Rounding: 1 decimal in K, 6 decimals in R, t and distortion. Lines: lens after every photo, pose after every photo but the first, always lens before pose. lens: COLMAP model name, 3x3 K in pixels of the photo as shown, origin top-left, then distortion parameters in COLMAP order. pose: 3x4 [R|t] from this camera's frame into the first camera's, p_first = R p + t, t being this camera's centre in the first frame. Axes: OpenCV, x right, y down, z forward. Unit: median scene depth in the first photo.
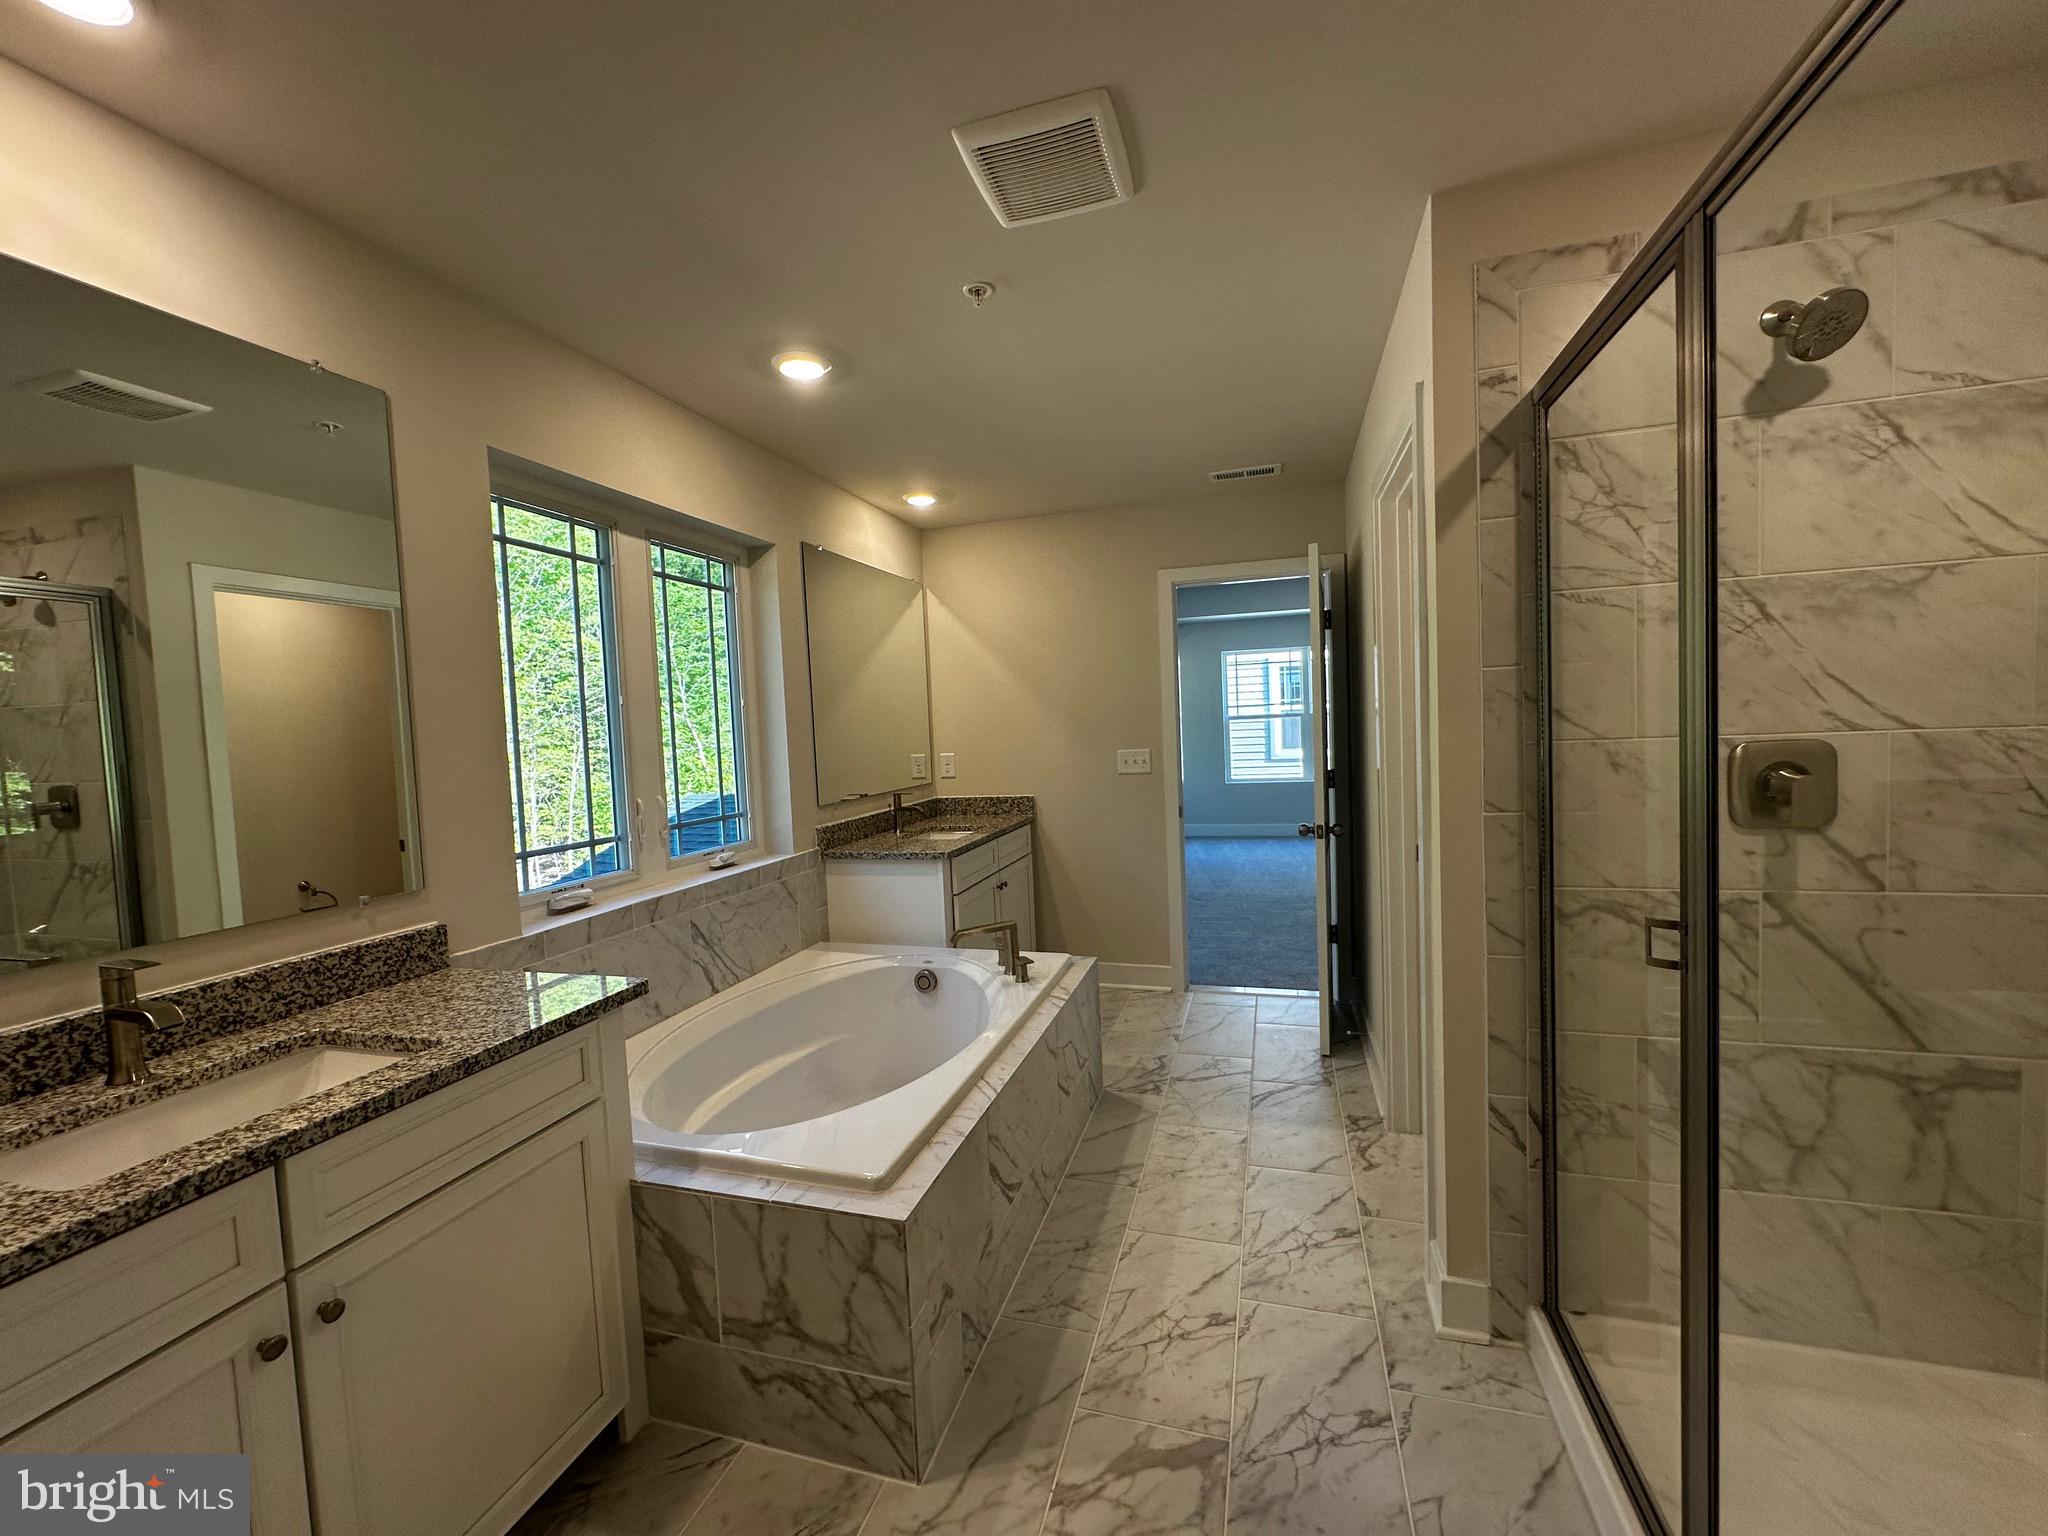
lens RADIAL K [[819.8, 0, 1027.0], [0, 819.8, 767.6], [0, 0, 1]] dist [-0.005169, 0.000944]
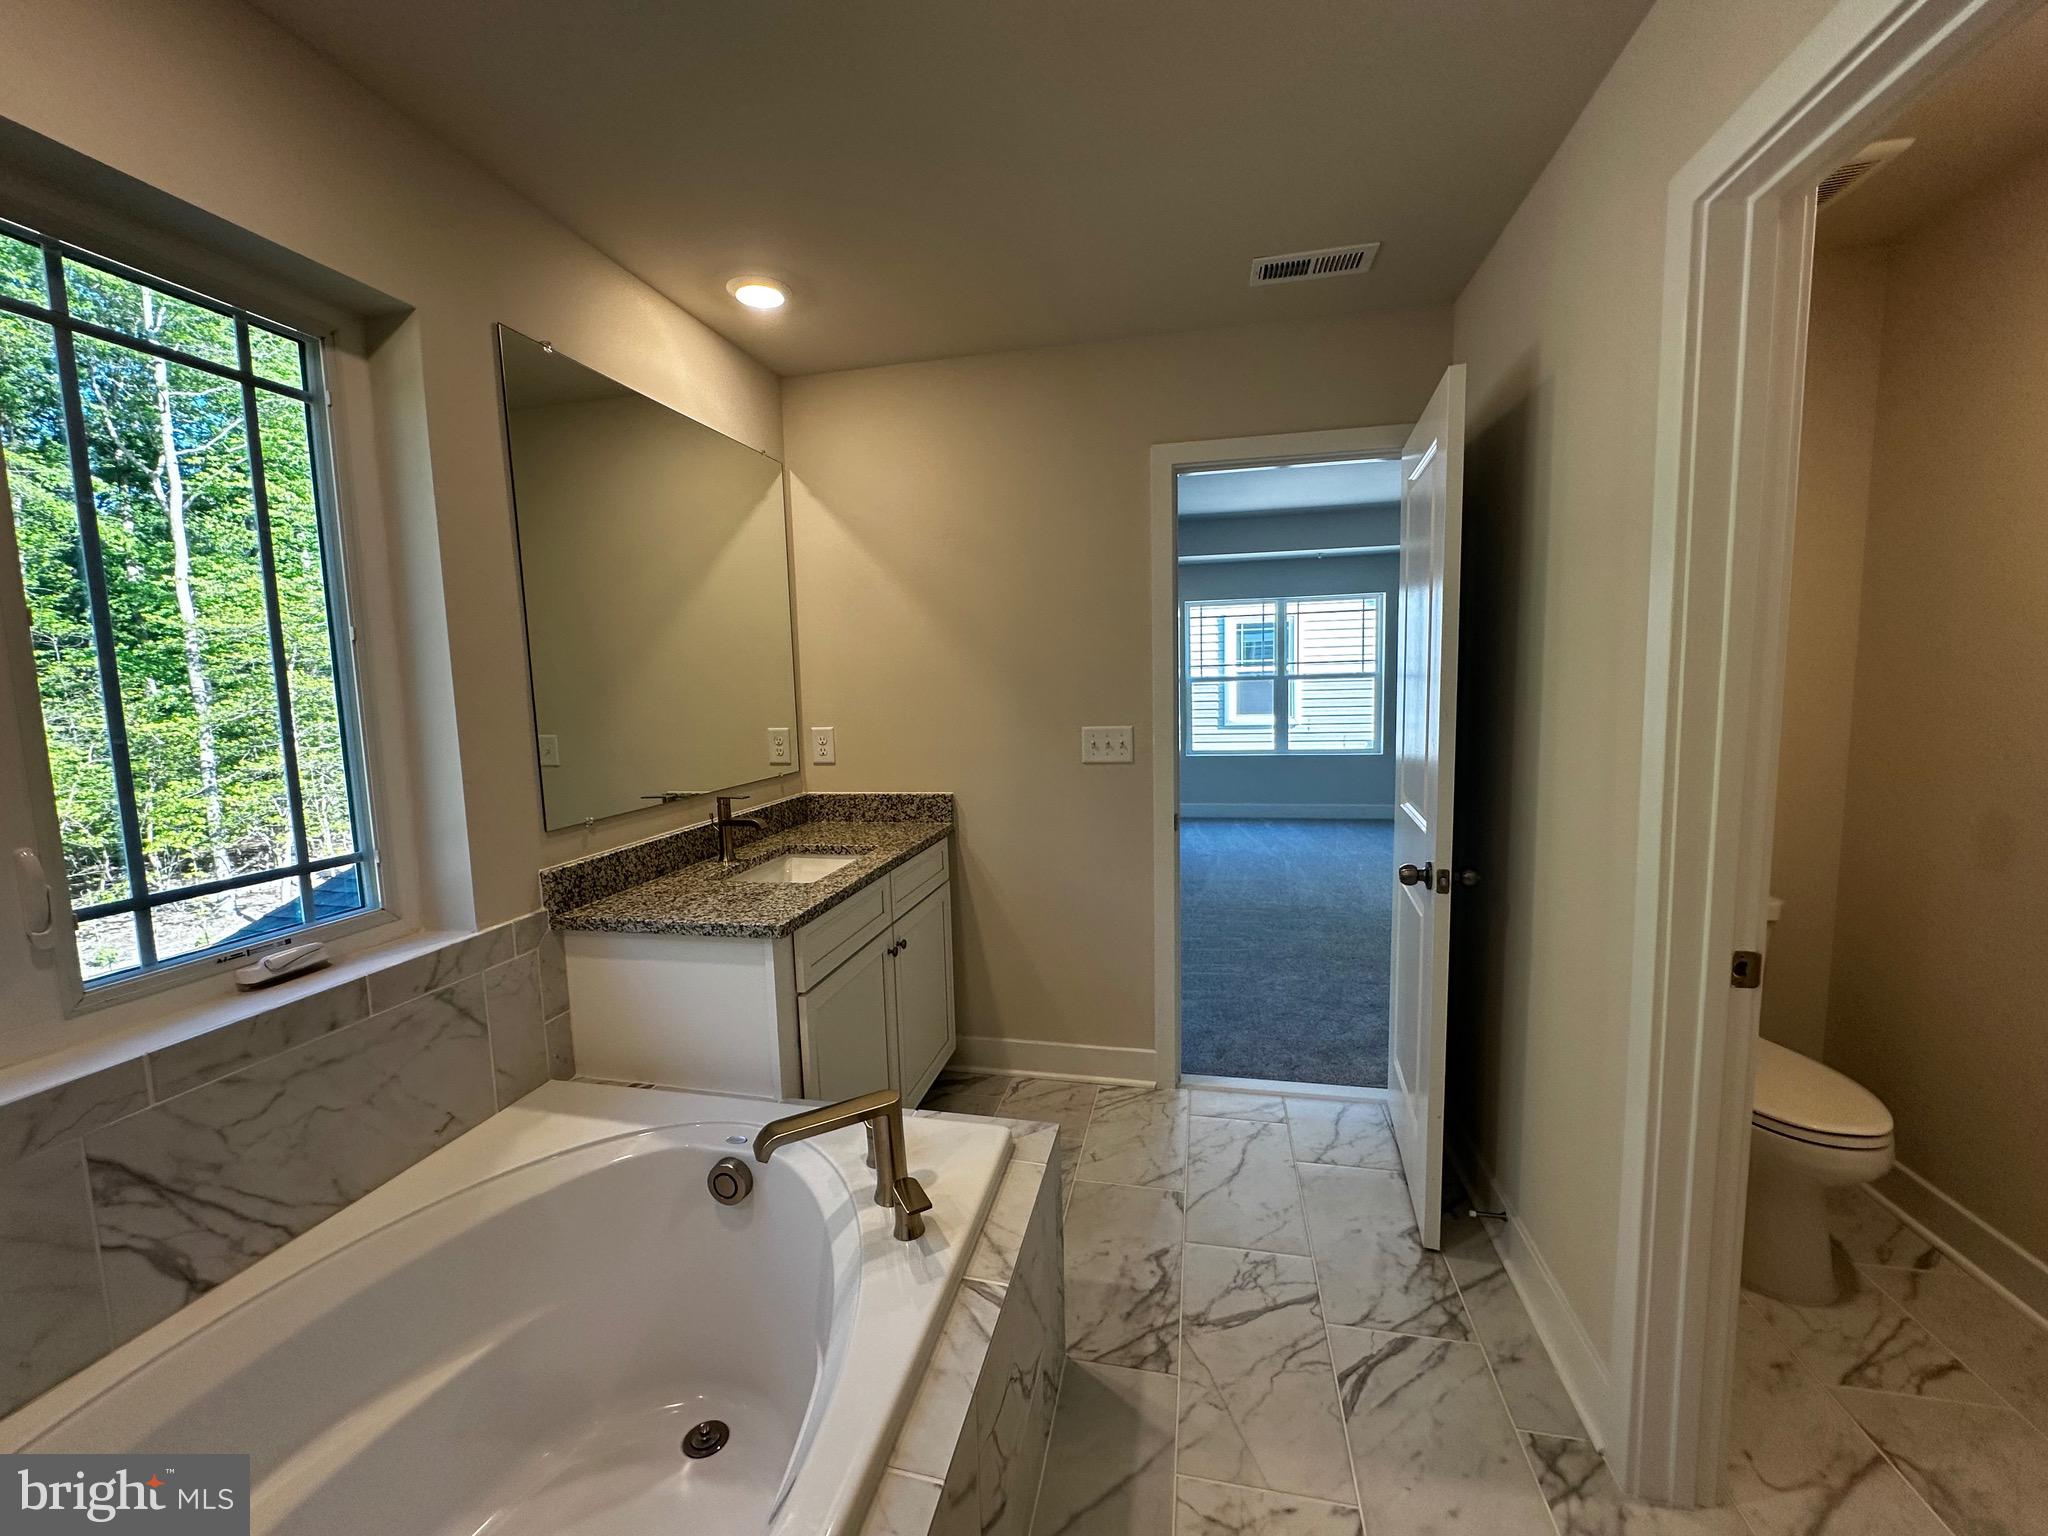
lens RADIAL K [[819.8, 0, 1028.4], [0, 819.8, 763.8], [0, 0, 1]] dist [-0.005169, 0.000944]
pose [[0.996522, 0.008700, 0.082870, 0.016694], [-0.012475, 0.998902, 0.045151, -0.024967], [-0.082386, -0.046028, 0.995537, 0.418937]]
